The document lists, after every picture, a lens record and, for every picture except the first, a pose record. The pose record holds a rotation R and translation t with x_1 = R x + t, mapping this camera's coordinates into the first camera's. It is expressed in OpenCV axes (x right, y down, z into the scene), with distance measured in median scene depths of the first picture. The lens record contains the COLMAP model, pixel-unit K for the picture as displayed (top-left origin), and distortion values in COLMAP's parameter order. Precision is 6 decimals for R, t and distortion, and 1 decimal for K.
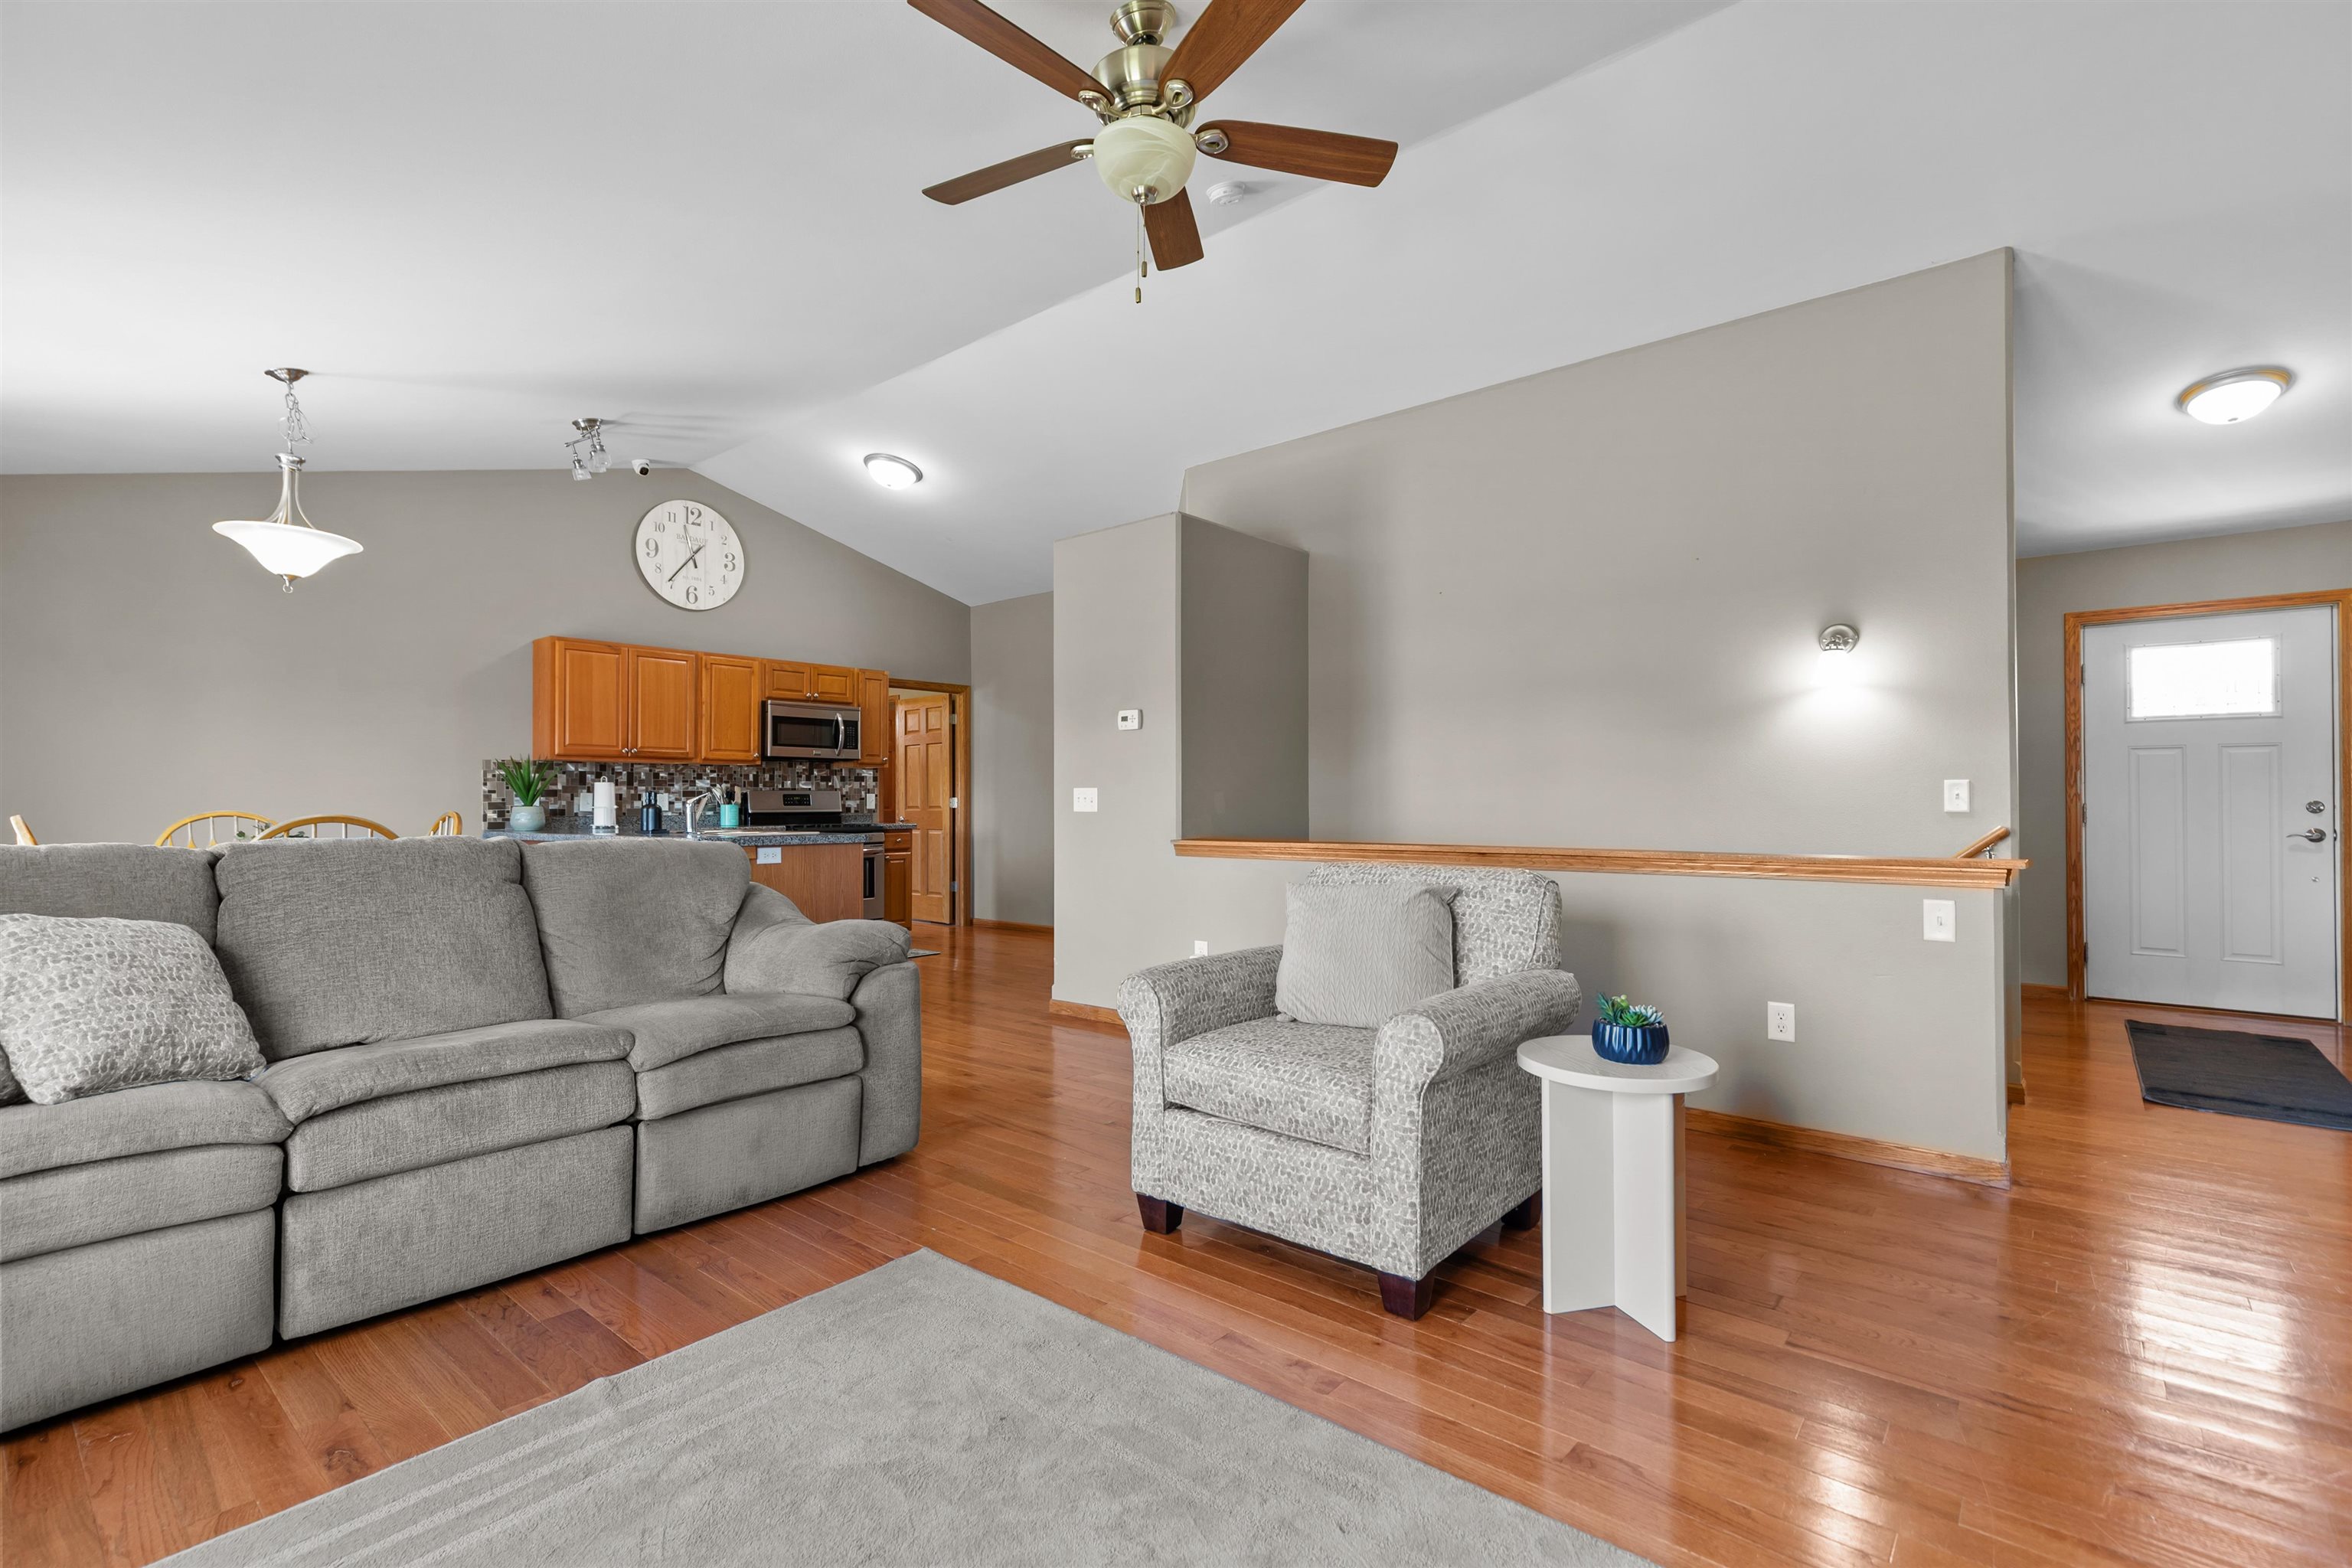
lens RADIAL K [[1065.0, 0, 1176.0], [0, 1065.0, 784.0], [0, 0, 1]] dist [0.003302, 0.000025]
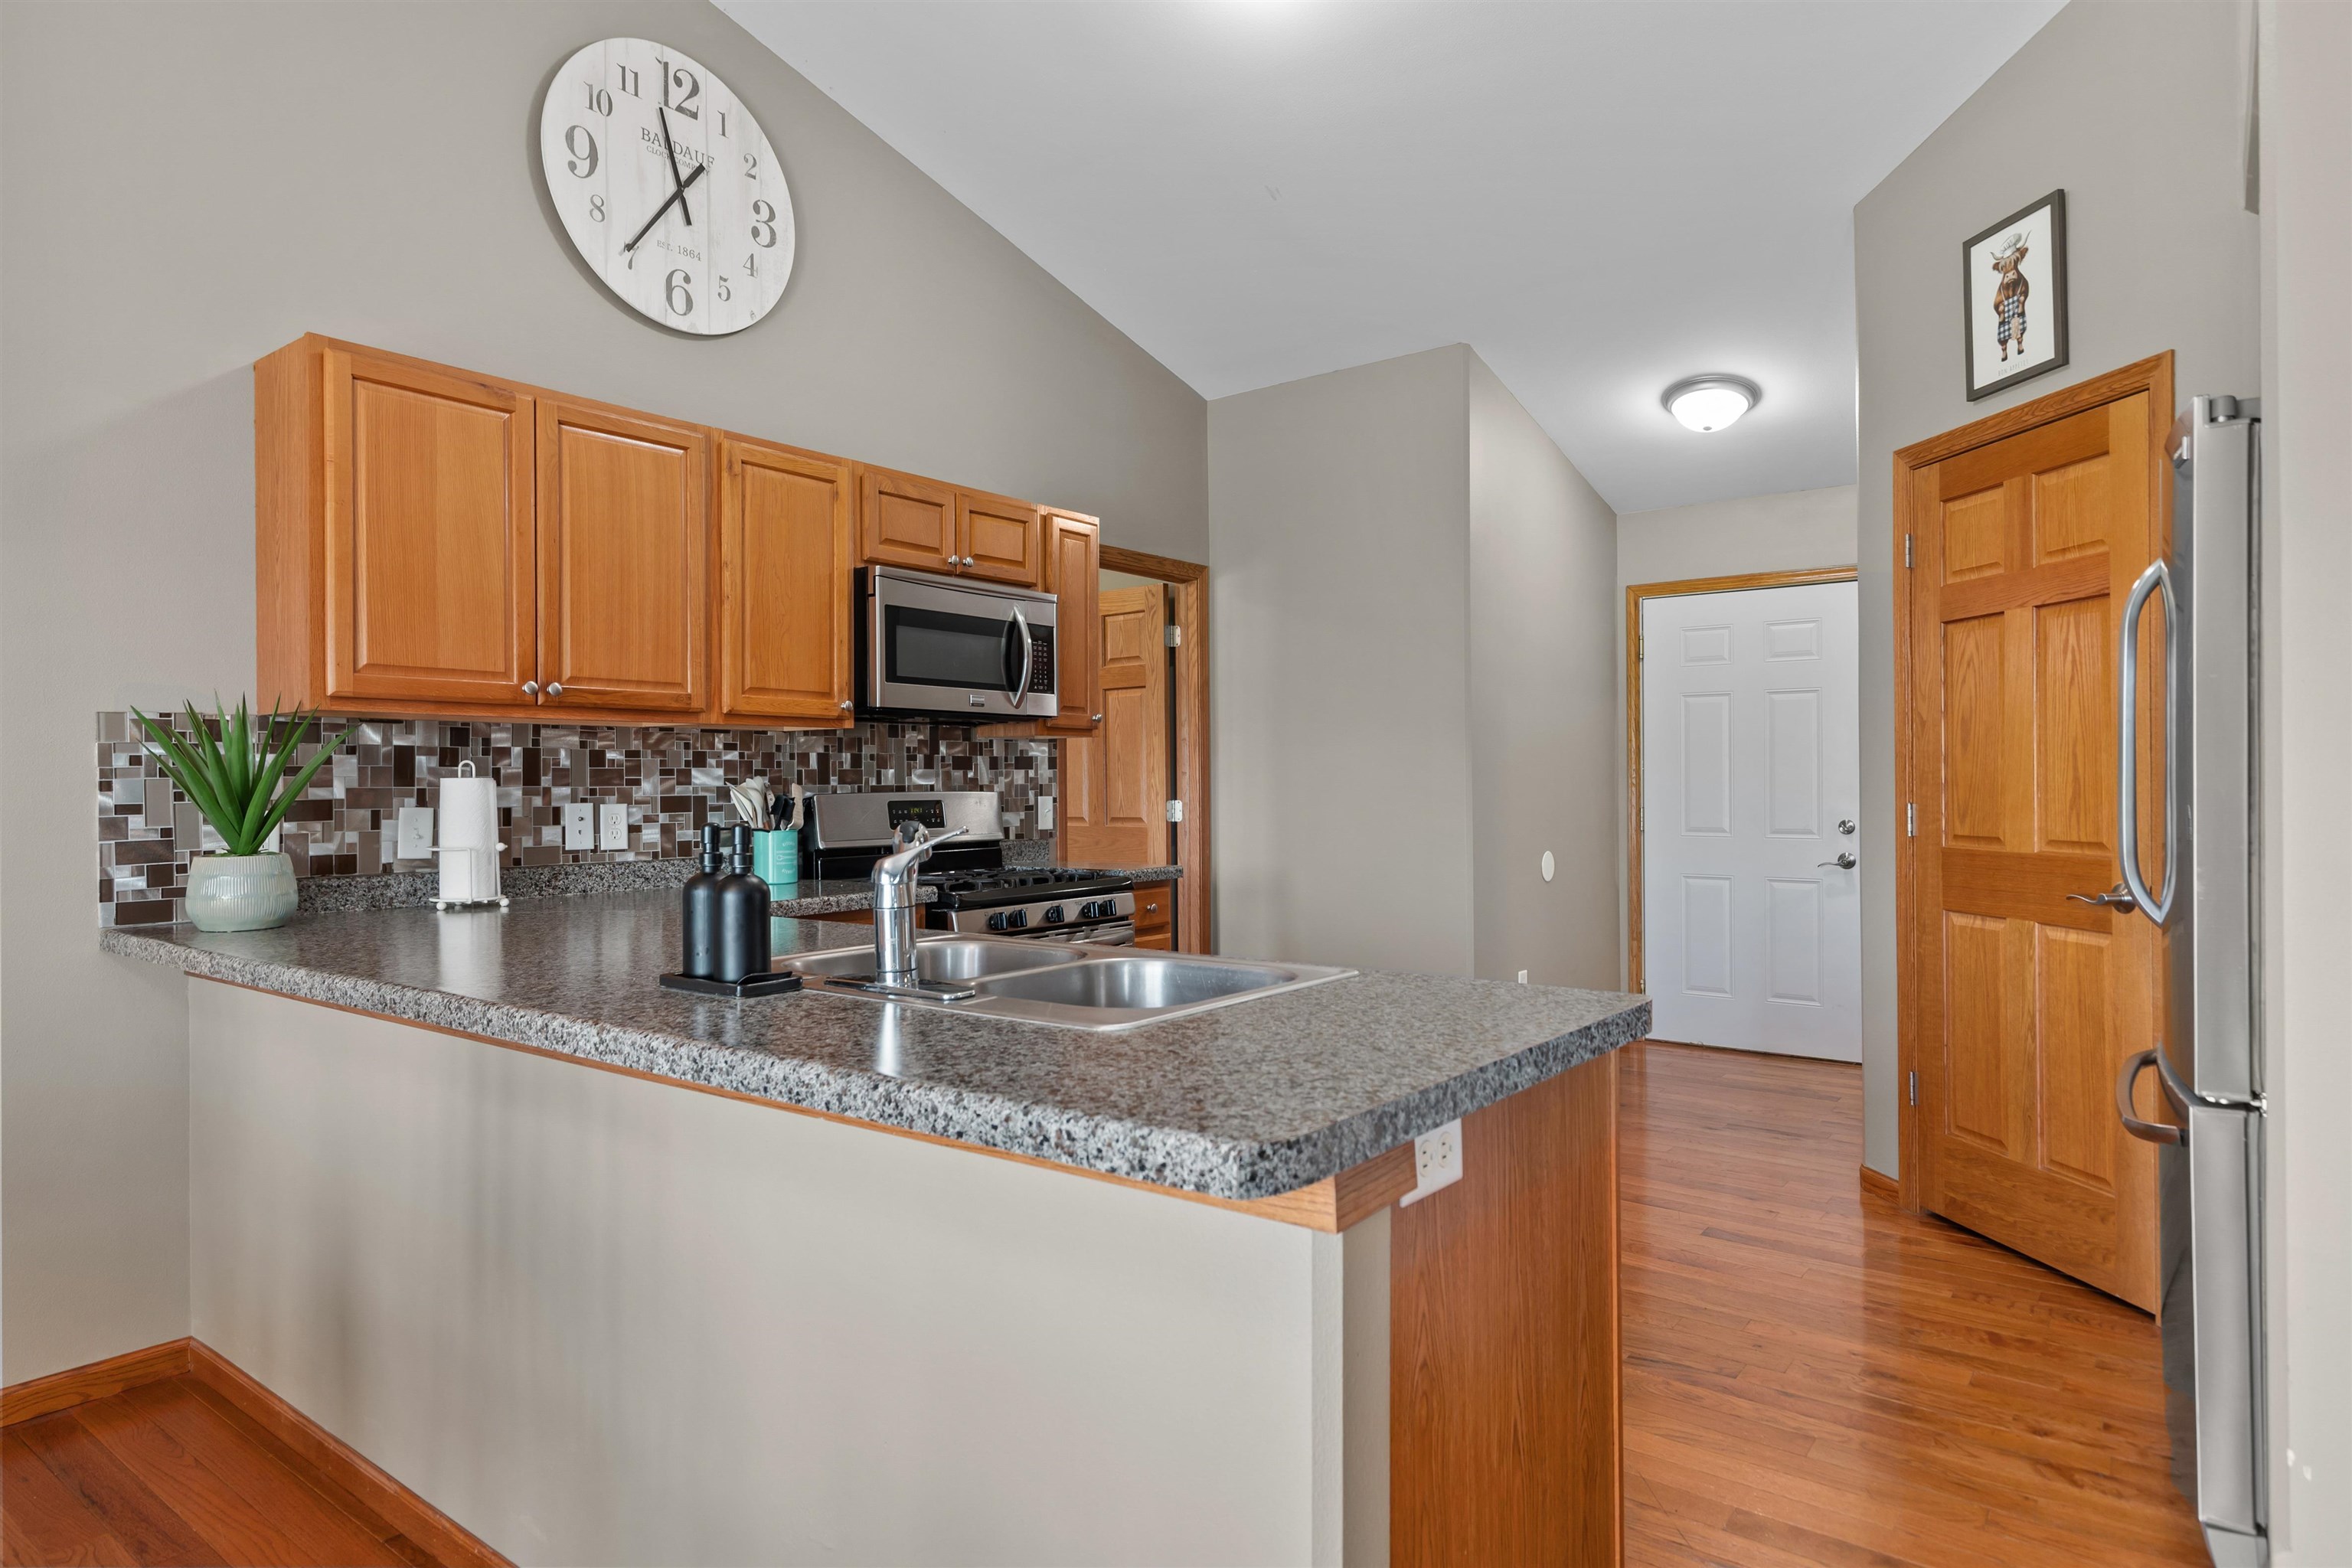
lens RADIAL K [[1332.9, 0, 1176.0], [0, 1332.9, 784.0], [0, 0, 1]] dist [-0.001118, 0.001054]
pose [[0.998831, -0.001537, 0.048311, -0.295484], [0.000683, 0.999843, 0.017678, -0.006528], [-0.048331, -0.017624, 0.998676, 0.500388]]
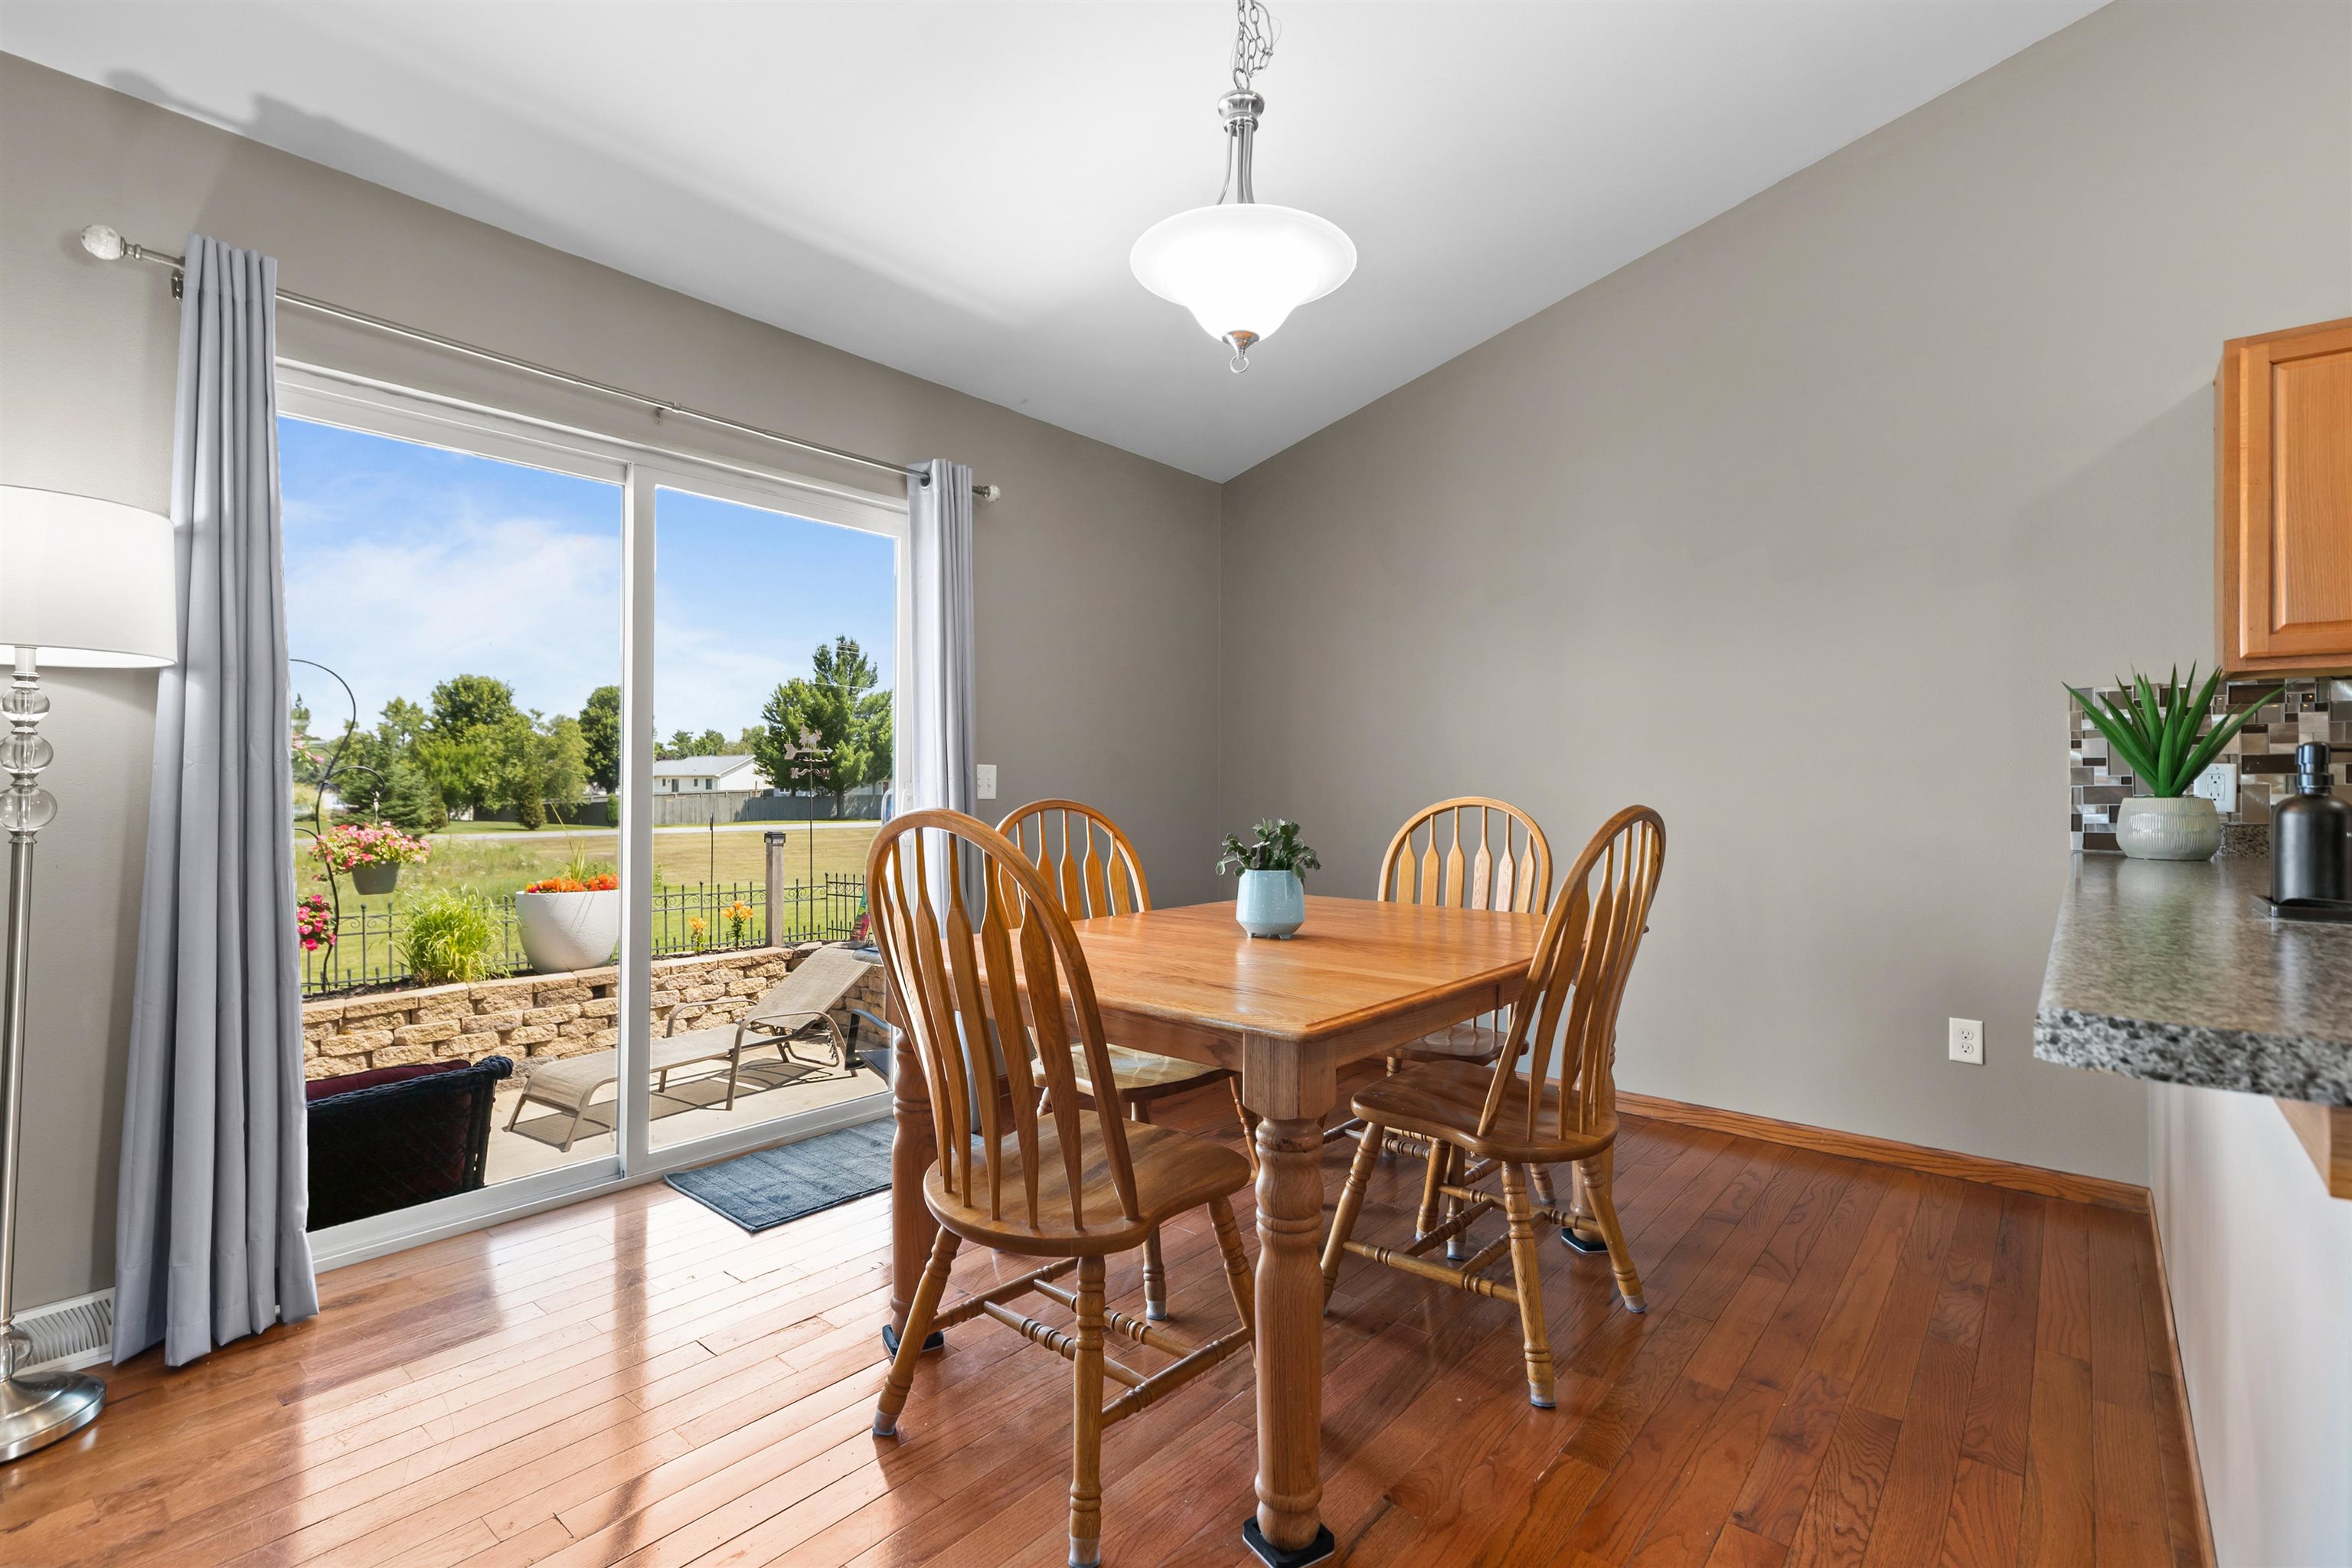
lens RADIAL K [[1065.0, 0, 1176.0], [0, 1065.0, 784.0], [0, 0, 1]] dist [0.003302, 0.000025]
pose [[0.009503, 0.002983, -0.999950, -0.187749], [0.015873, 0.999869, 0.003134, 0.007673], [0.999829, -0.015902, 0.009455, 0.543784]]
